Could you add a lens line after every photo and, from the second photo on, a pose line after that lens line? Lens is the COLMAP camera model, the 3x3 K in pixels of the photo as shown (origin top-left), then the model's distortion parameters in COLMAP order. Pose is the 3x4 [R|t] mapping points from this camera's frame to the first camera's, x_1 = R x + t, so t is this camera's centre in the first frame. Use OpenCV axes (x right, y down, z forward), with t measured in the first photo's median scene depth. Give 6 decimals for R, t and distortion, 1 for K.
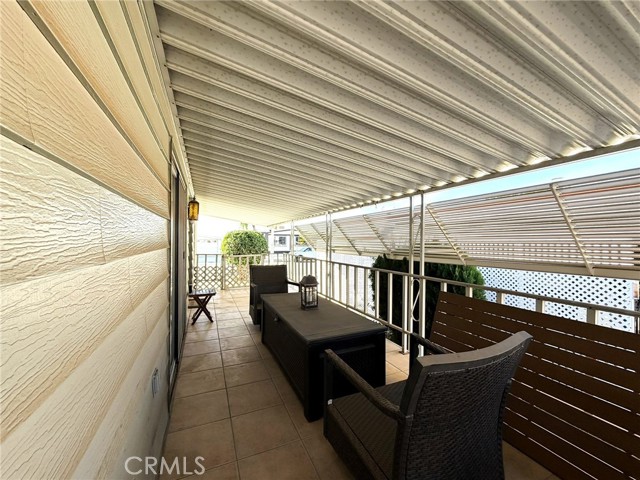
lens RADIAL K [[266.1, 0, 320.0], [0, 266.1, 240.0], [0, 0, 1]] dist [0.000236, -0.000124]
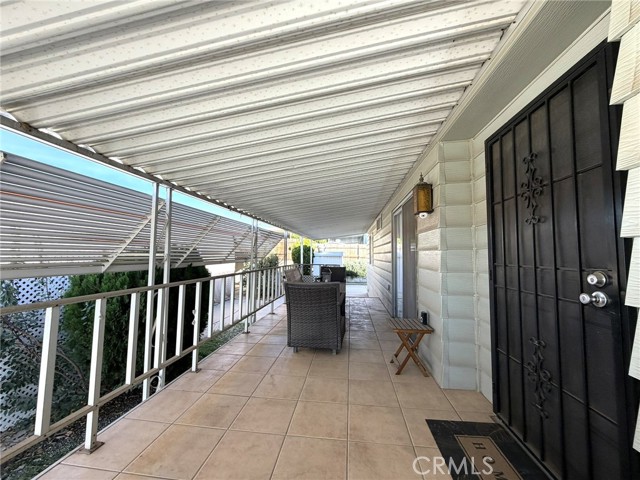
lens RADIAL K [[266.1, 0, 320.0], [0, 266.1, 240.0], [0, 0, 1]] dist [0.000236, -0.000124]
pose [[-0.866810, 0.024178, 0.498053, -0.447672], [-0.008377, 0.997977, -0.063026, 0.044413], [-0.498569, -0.058804, -0.864853, 1.472166]]
